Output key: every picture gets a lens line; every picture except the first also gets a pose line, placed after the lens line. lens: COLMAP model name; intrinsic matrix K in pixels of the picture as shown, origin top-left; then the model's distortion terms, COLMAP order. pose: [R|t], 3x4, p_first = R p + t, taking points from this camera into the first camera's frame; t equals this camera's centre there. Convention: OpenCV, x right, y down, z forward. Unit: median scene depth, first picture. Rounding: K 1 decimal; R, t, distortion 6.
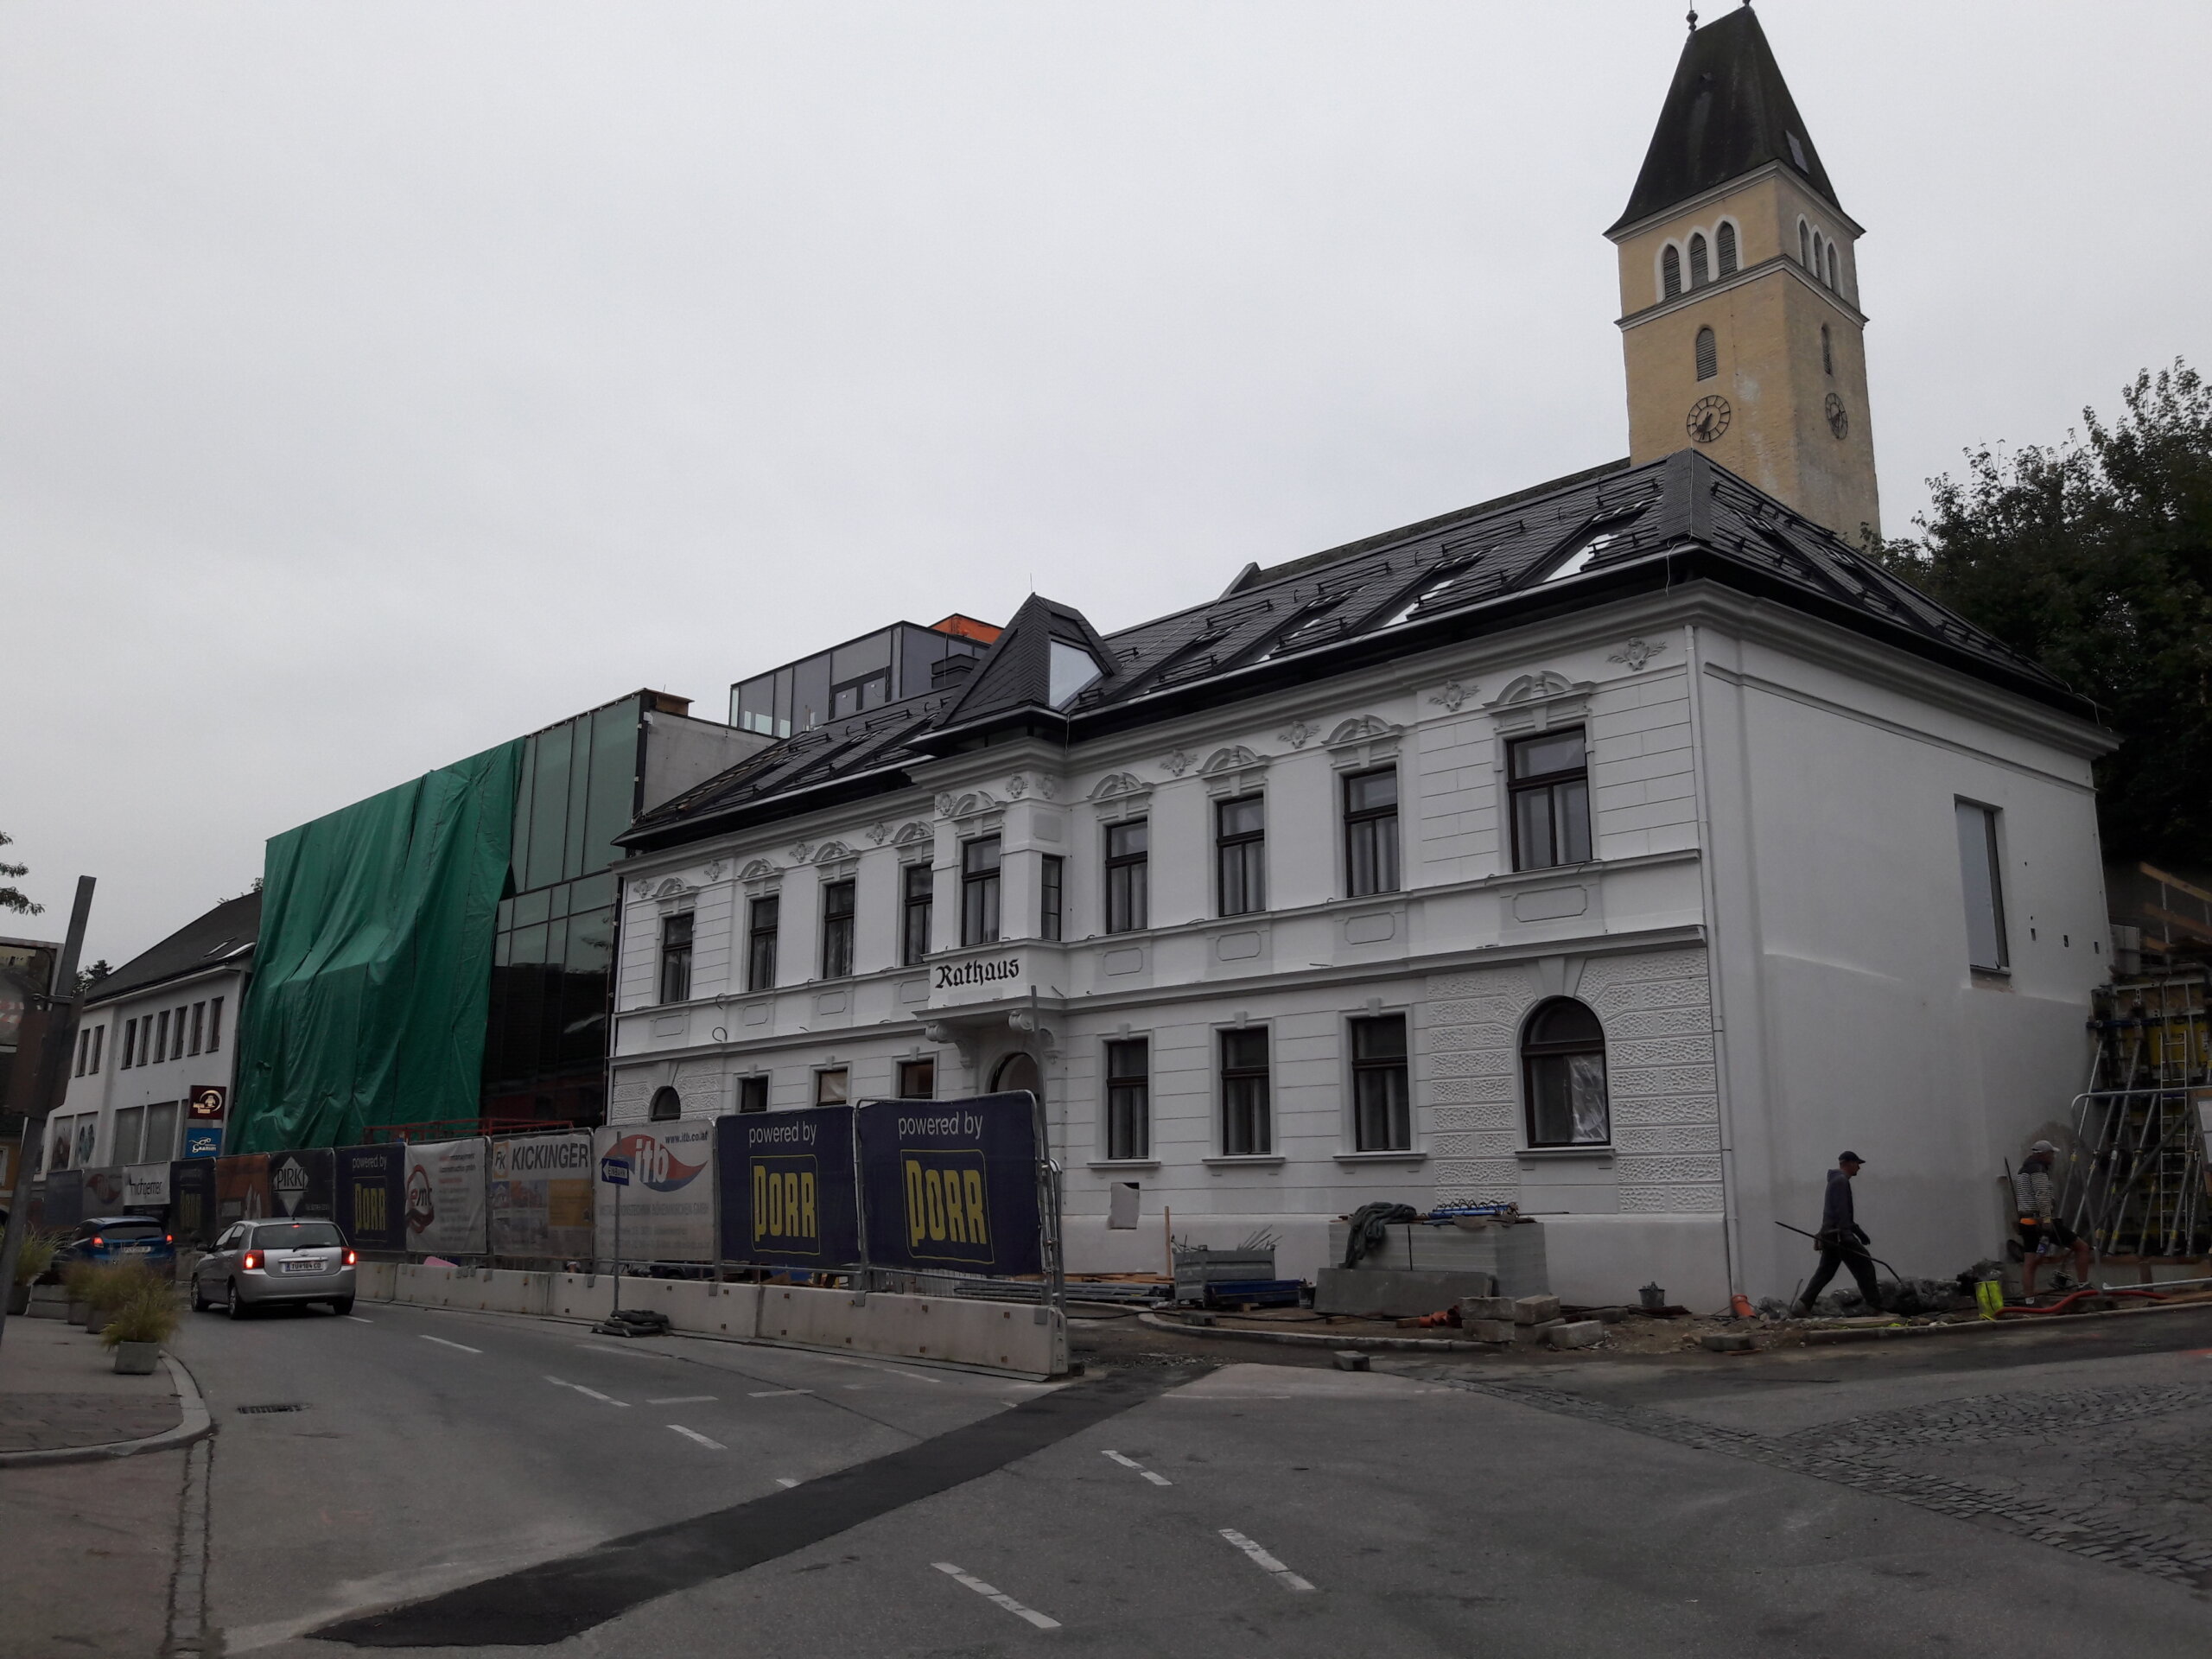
lens RADIAL K [[1954.9, 0, 1106.0], [0, 1954.9, 829.5], [0, 0, 1]] dist [0.230932, -0.688947]
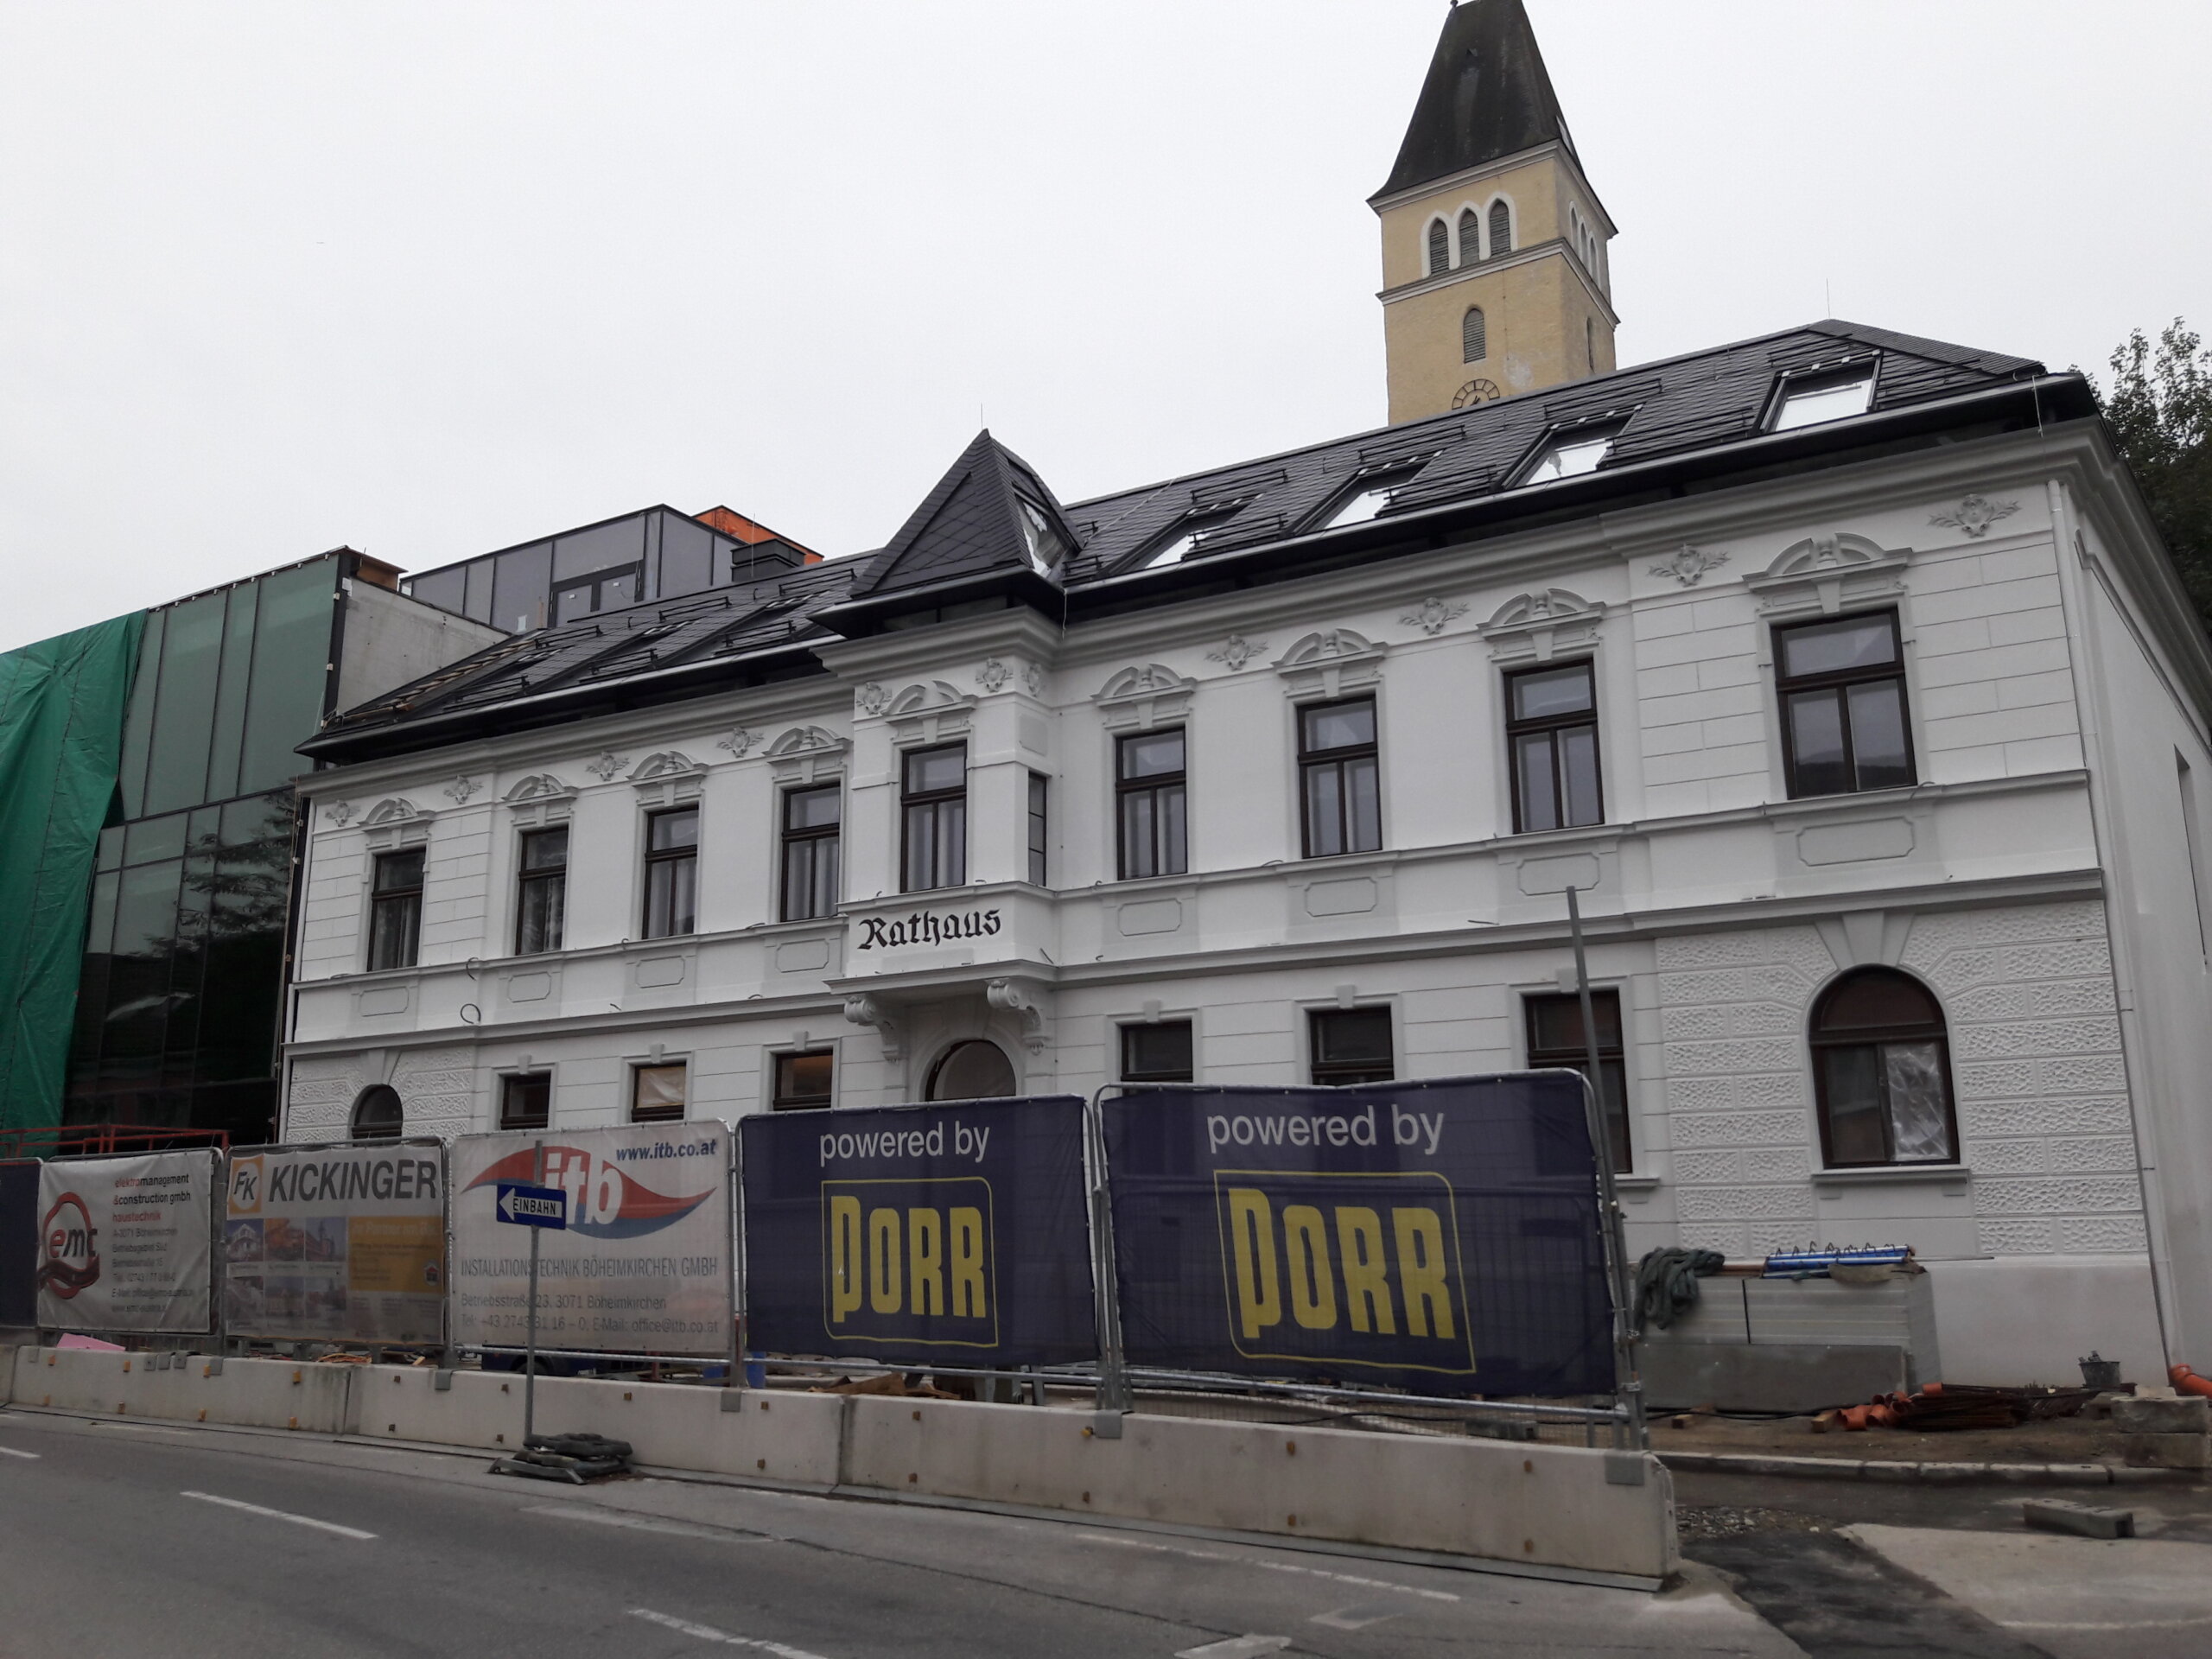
lens RADIAL K [[1890.2, 0, 1106.0], [0, 1890.2, 829.5], [0, 0, 1]] dist [0.147237, -0.384226]
pose [[0.961008, 0.048553, 0.272226, -0.198559], [-0.043833, 0.998765, -0.023398, 0.050969], [-0.273026, 0.010553, 0.961949, 0.312544]]
